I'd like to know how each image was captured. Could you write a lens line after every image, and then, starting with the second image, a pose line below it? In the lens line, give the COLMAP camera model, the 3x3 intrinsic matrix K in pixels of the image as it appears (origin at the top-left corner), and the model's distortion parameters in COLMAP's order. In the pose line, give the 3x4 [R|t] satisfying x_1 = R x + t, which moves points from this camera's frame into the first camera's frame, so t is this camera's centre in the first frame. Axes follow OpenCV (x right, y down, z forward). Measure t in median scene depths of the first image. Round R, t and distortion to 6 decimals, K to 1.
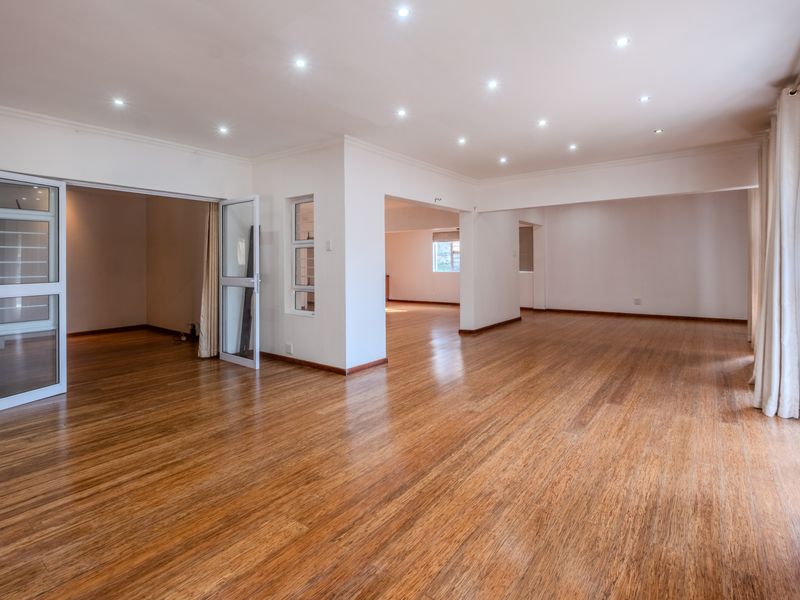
lens RADIAL K [[430.7, 0, 400.0], [0, 430.7, 300.0], [0, 0, 1]] dist [-0.001154, -0.001640]
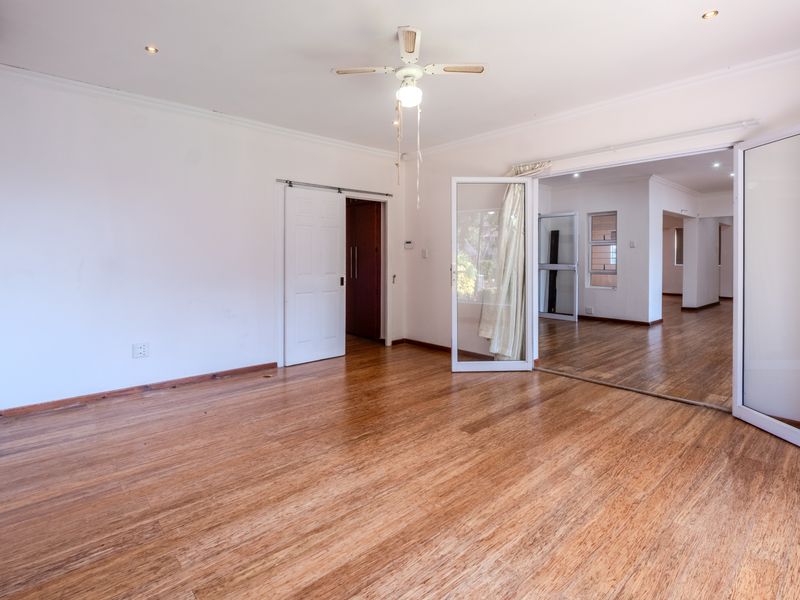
lens RADIAL K [[430.7, 0, 400.0], [0, 430.7, 300.0], [0, 0, 1]] dist [-0.001154, -0.001640]
pose [[0.981032, 0.032245, -0.191146, -0.596924], [-0.030041, 0.999445, 0.014420, 0.068587], [0.191504, -0.008404, 0.981456, -0.601492]]
